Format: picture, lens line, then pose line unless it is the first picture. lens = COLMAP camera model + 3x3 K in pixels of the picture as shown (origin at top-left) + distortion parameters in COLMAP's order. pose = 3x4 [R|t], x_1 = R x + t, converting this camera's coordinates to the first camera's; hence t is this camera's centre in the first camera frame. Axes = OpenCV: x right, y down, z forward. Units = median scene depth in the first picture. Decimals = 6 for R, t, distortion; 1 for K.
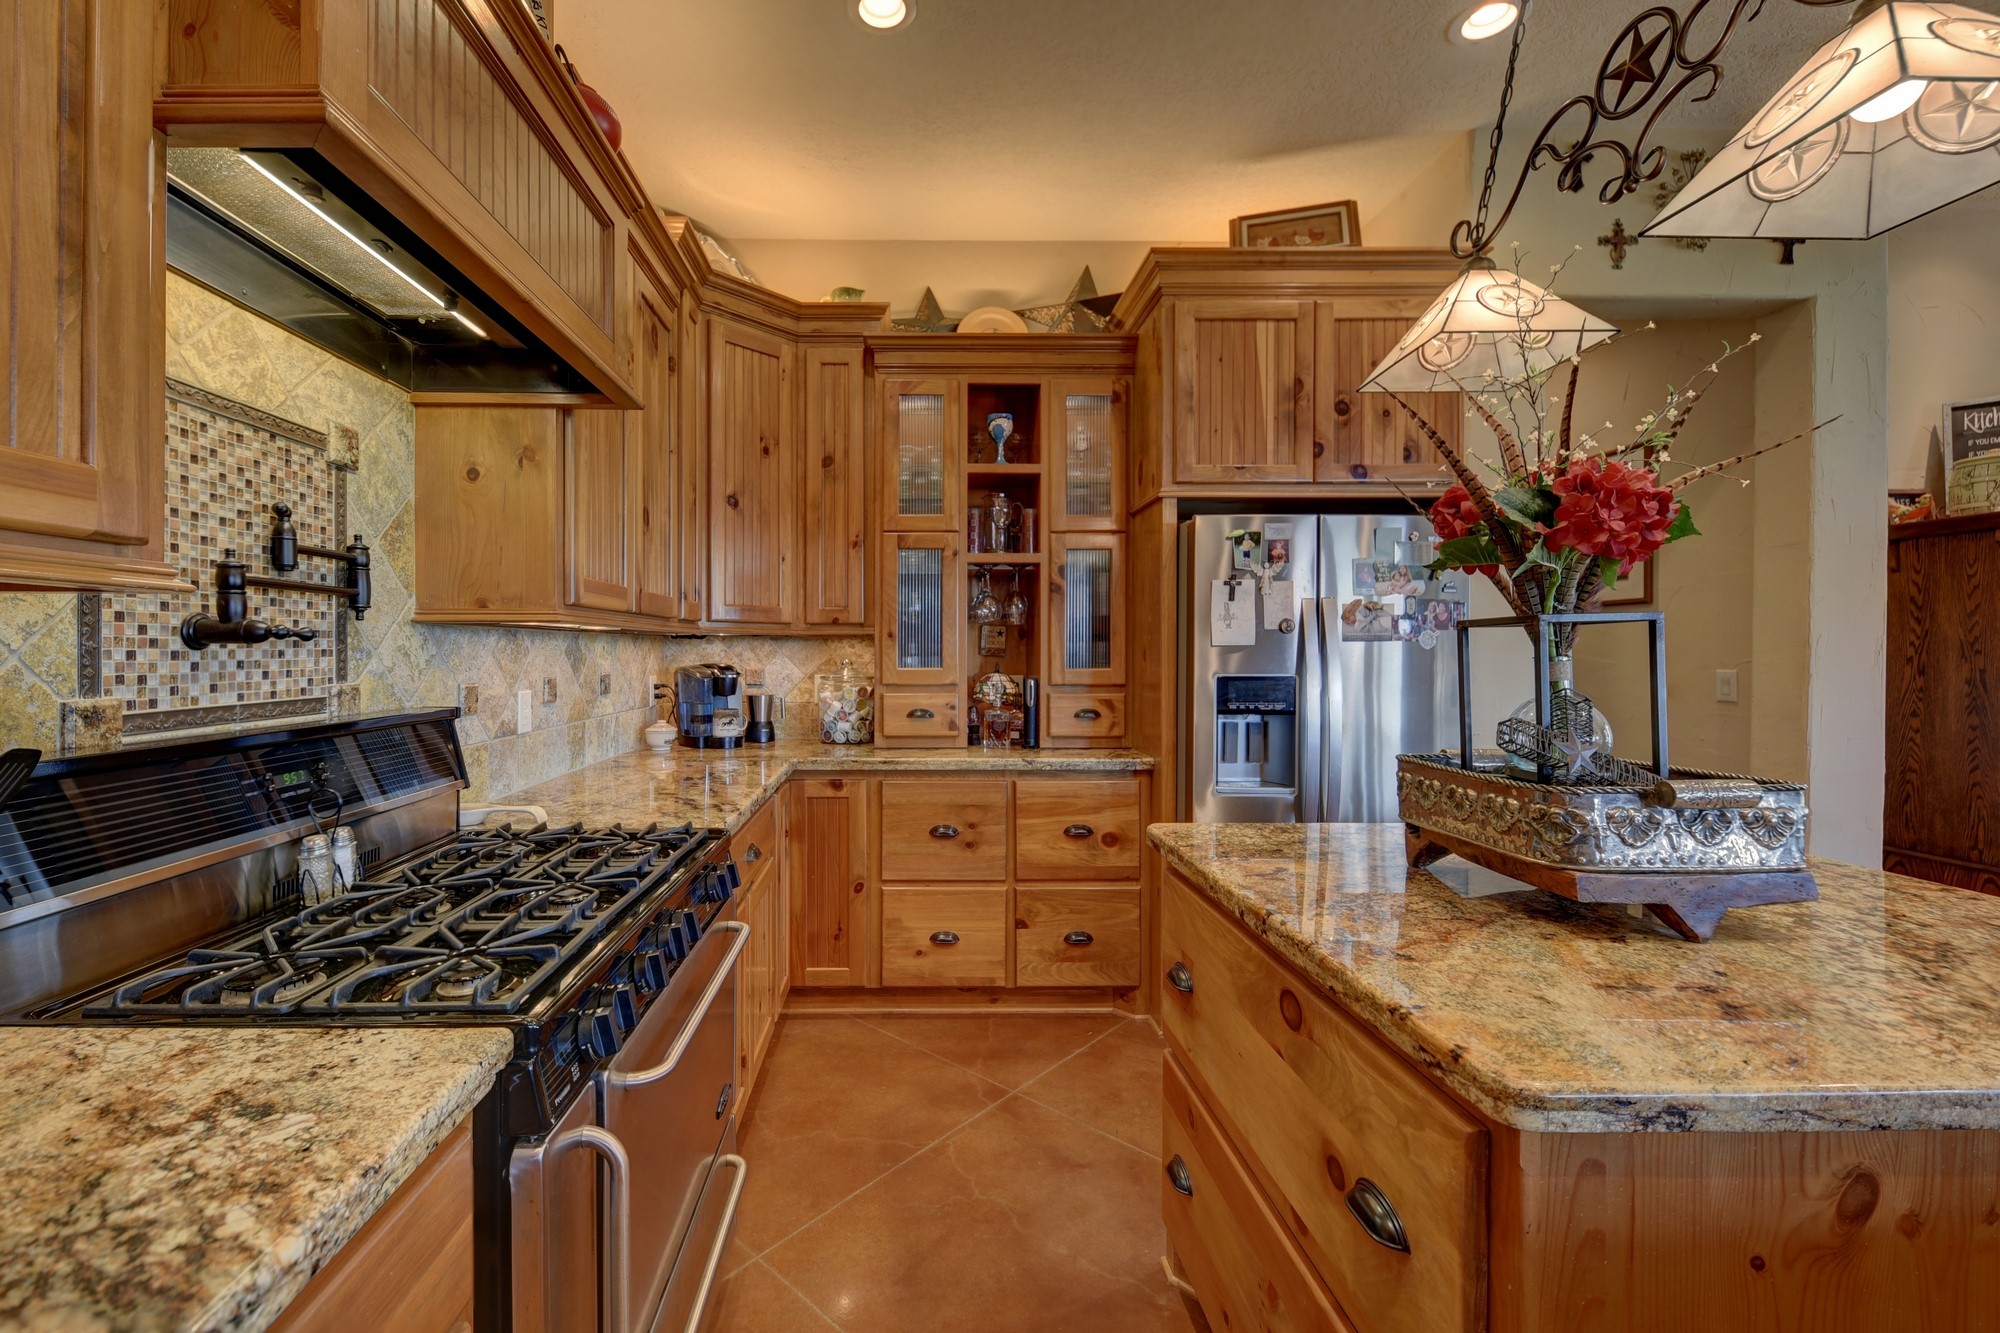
lens RADIAL K [[824.7, 0, 913.1], [0, 824.7, 654.8], [0, 0, 1]] dist [0.002429, 0.000121]
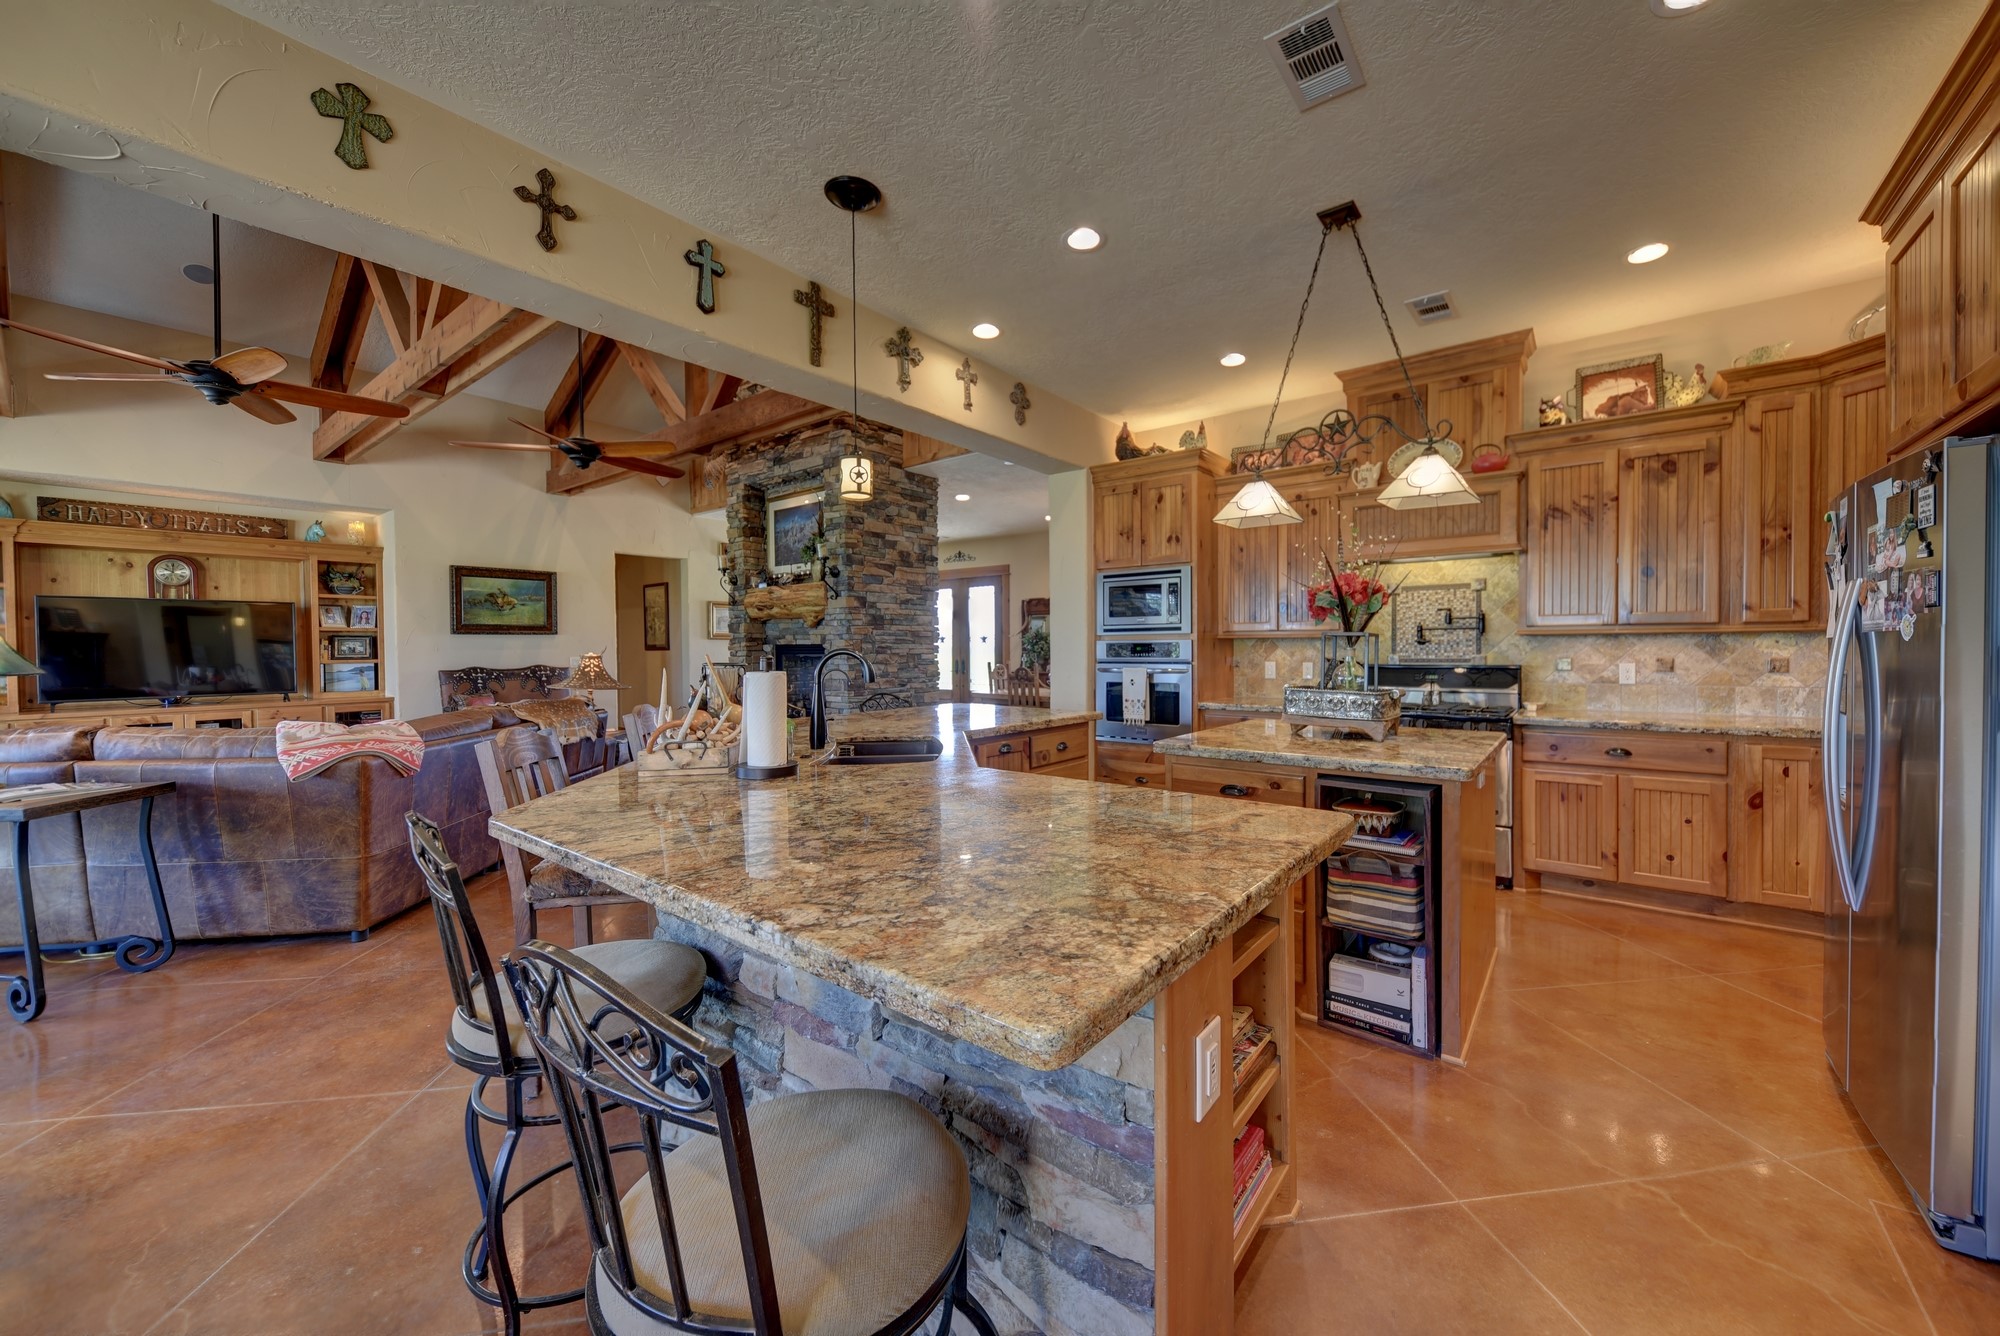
lens RADIAL K [[734.6, 0, 1047.5], [0, 734.6, 657.5], [0, 0, 1]] dist [0.009275, -0.000339]
pose [[-0.606171, 0.013623, -0.795218, 1.377732], [0.000639, 0.999861, 0.016641, -0.002681], [0.795334, 0.009579, -0.606096, 0.710811]]
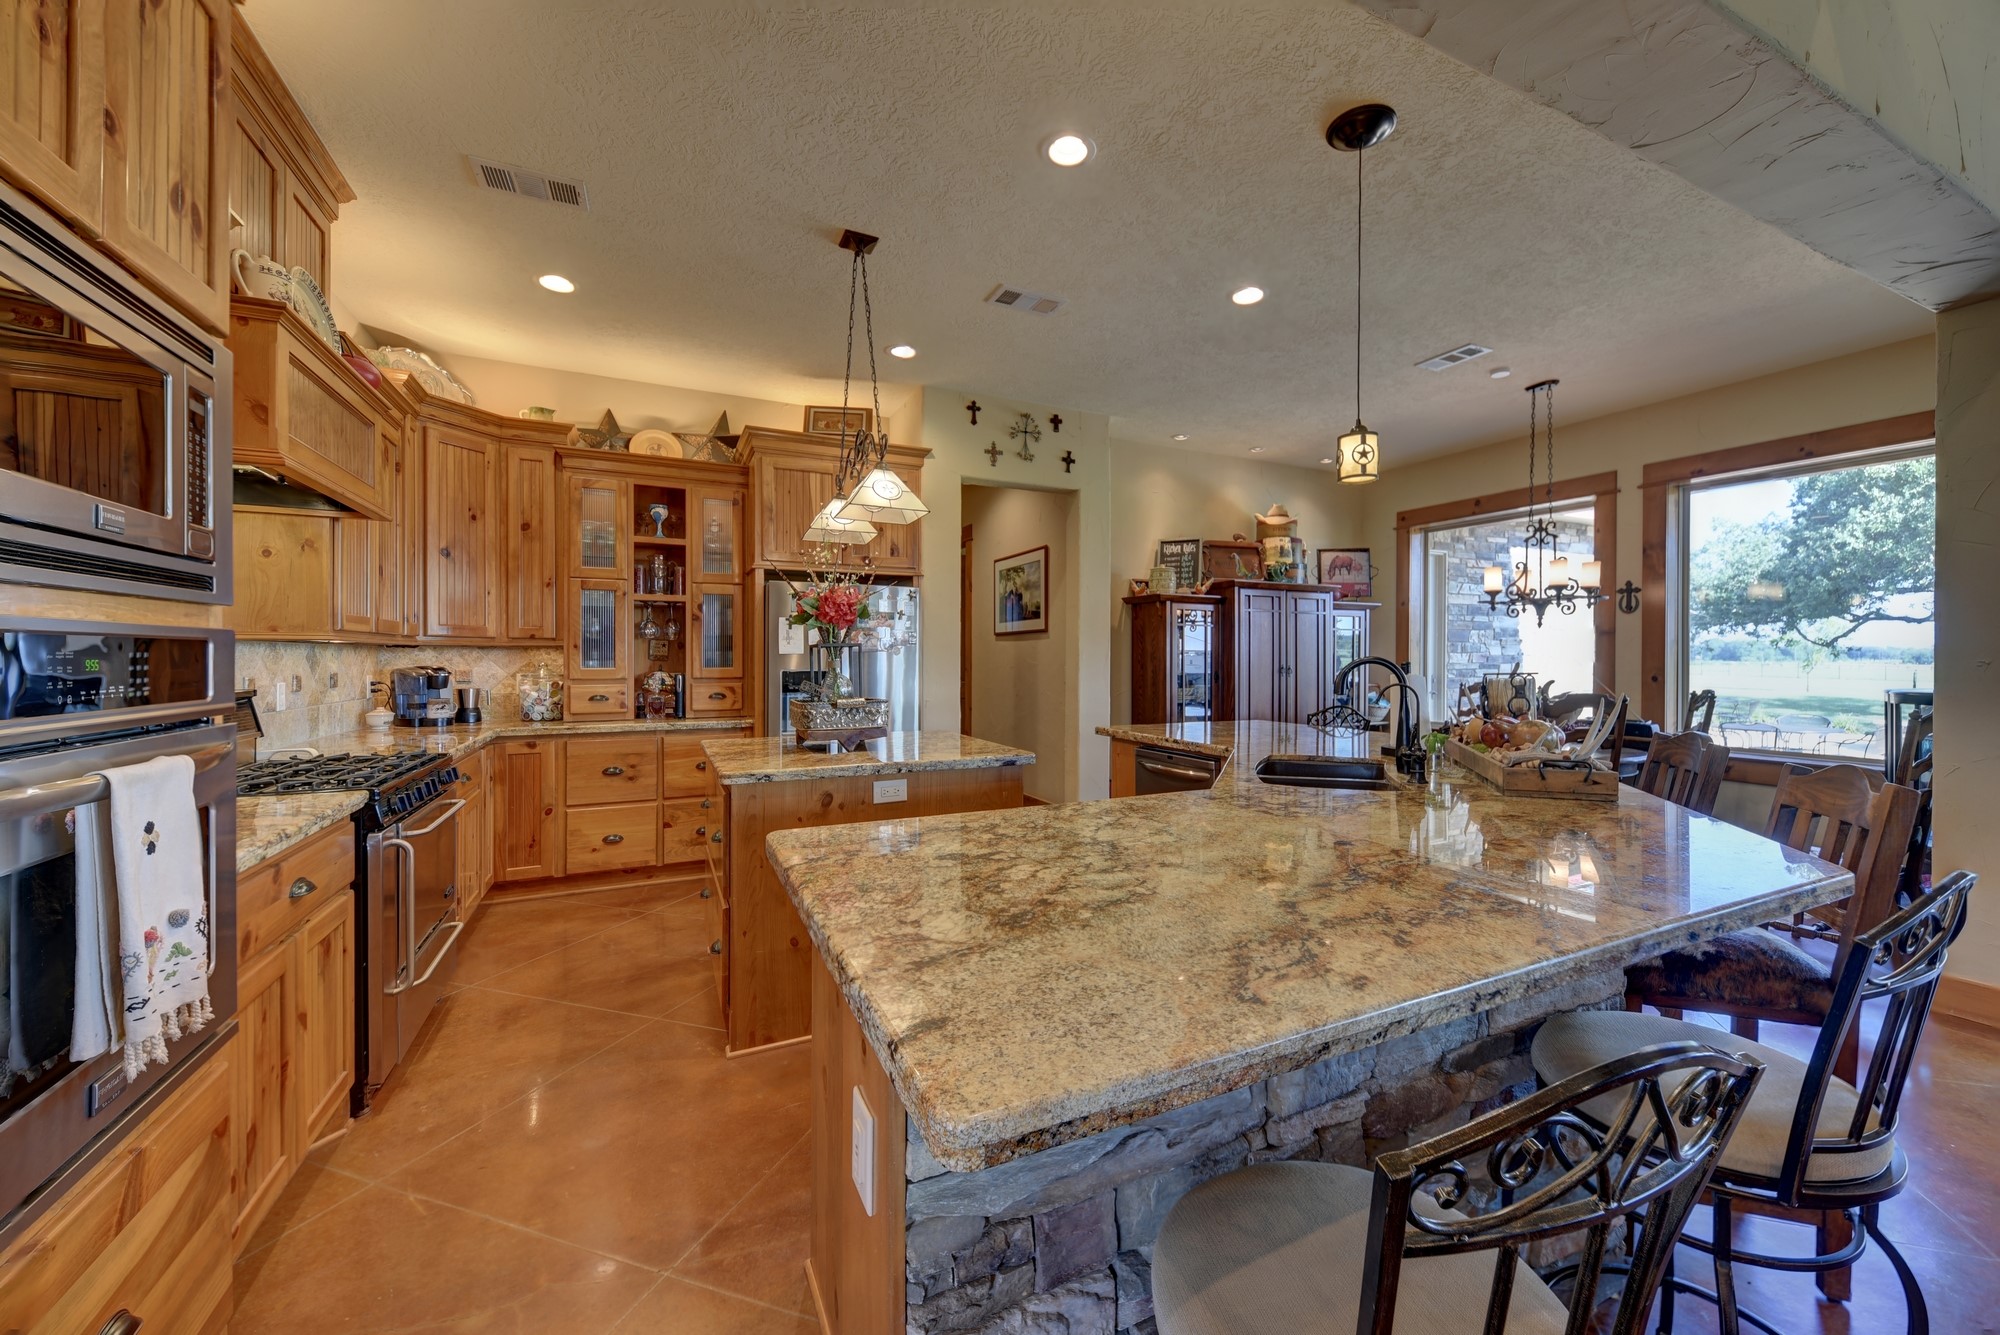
lens RADIAL K [[770.9, 0, 1036.9], [0, 770.9, 658.5], [0, 0, 1]] dist [0.010252, -0.001079]
pose [[0.897997, -0.000645, 0.440001, 0.110354], [0.001850, 0.999996, -0.002308, 0.003267], [-0.439998, 0.002887, 0.897994, -0.656263]]
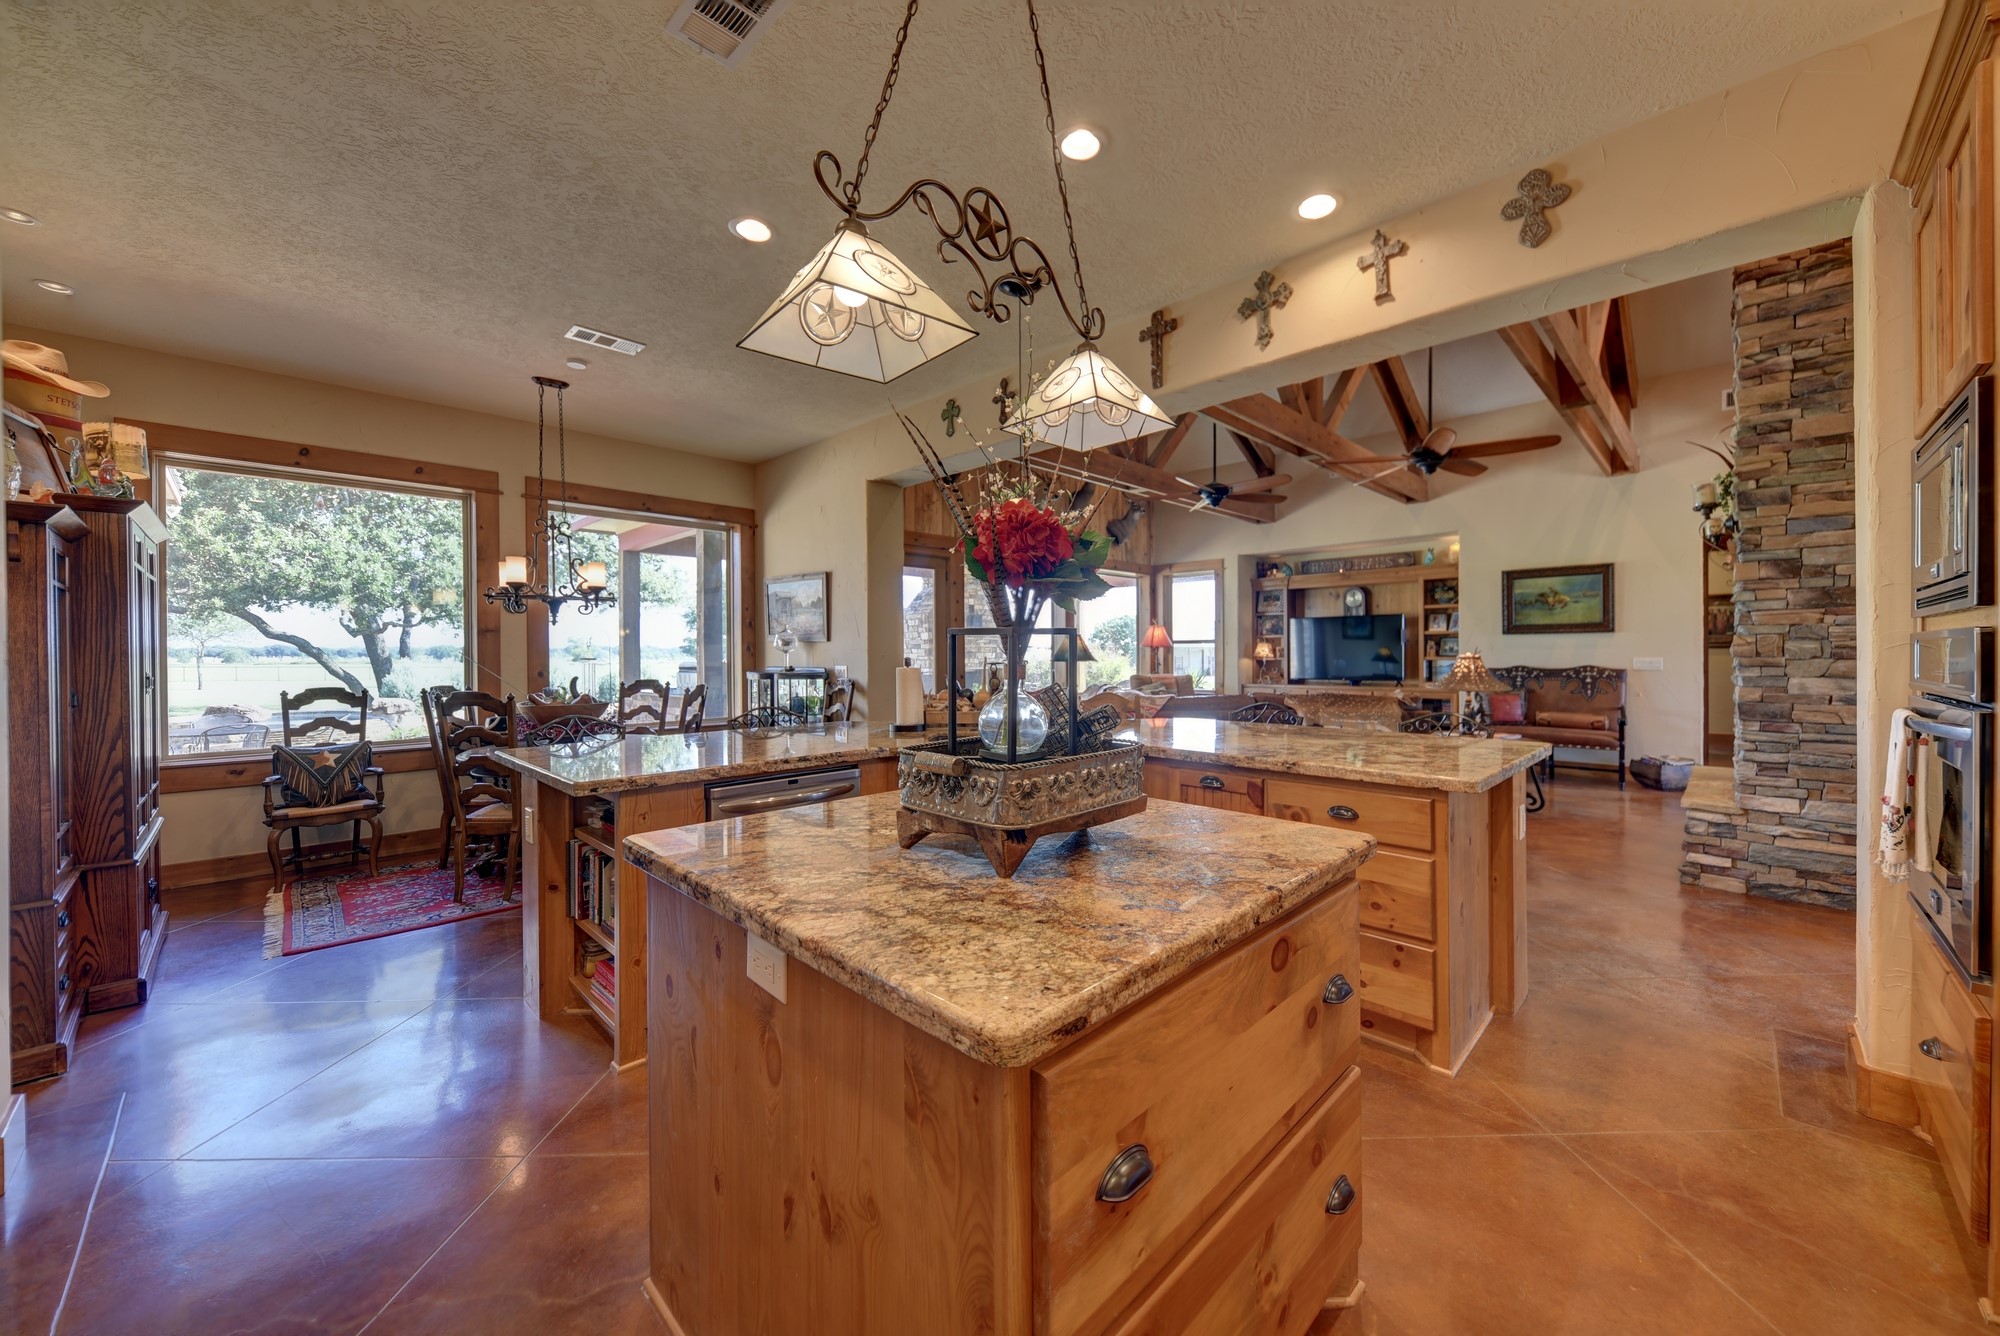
lens RADIAL K [[734.6, 0, 1011.5], [0, 734.6, 651.3], [0, 0, 1]] dist [0.009275, -0.000339]
pose [[-0.707202, 0.002752, 0.707007, -0.005786], [0.007927, 0.999960, 0.004037, -0.005273], [-0.706968, 0.008460, -0.707195, 0.767513]]
